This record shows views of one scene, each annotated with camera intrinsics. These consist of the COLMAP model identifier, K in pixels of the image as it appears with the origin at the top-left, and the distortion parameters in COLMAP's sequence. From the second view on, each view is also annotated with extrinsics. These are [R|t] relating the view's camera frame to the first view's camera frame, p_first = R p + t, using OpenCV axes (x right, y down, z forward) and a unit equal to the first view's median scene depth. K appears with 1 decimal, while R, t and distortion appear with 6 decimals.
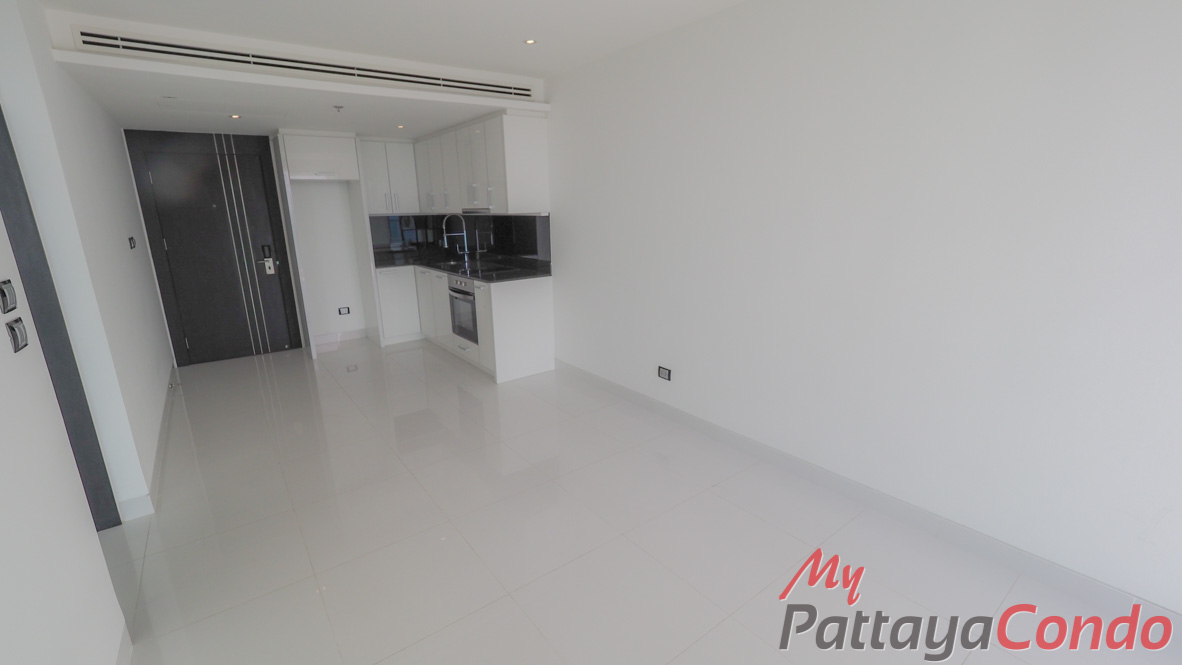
lens RADIAL K [[500.2, 0, 580.3], [0, 500.2, 331.7], [0, 0, 1]] dist [-0.001163, 0.000173]
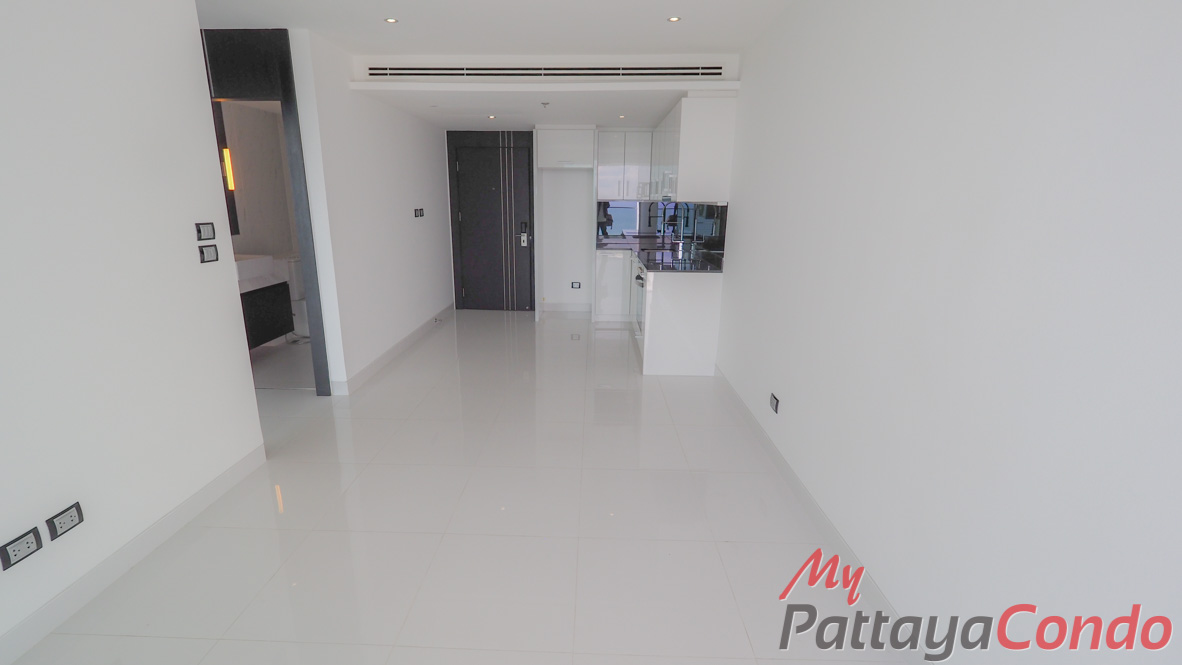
lens RADIAL K [[511.6, 0, 566.4], [0, 511.6, 333.2], [0, 0, 1]] dist [-0.000852, 0.006200]
pose [[0.781598, 0.188565, -0.594599, 0.241547], [-0.178656, 0.980953, 0.076247, -0.021704], [0.597652, 0.046634, 0.800399, 0.079262]]
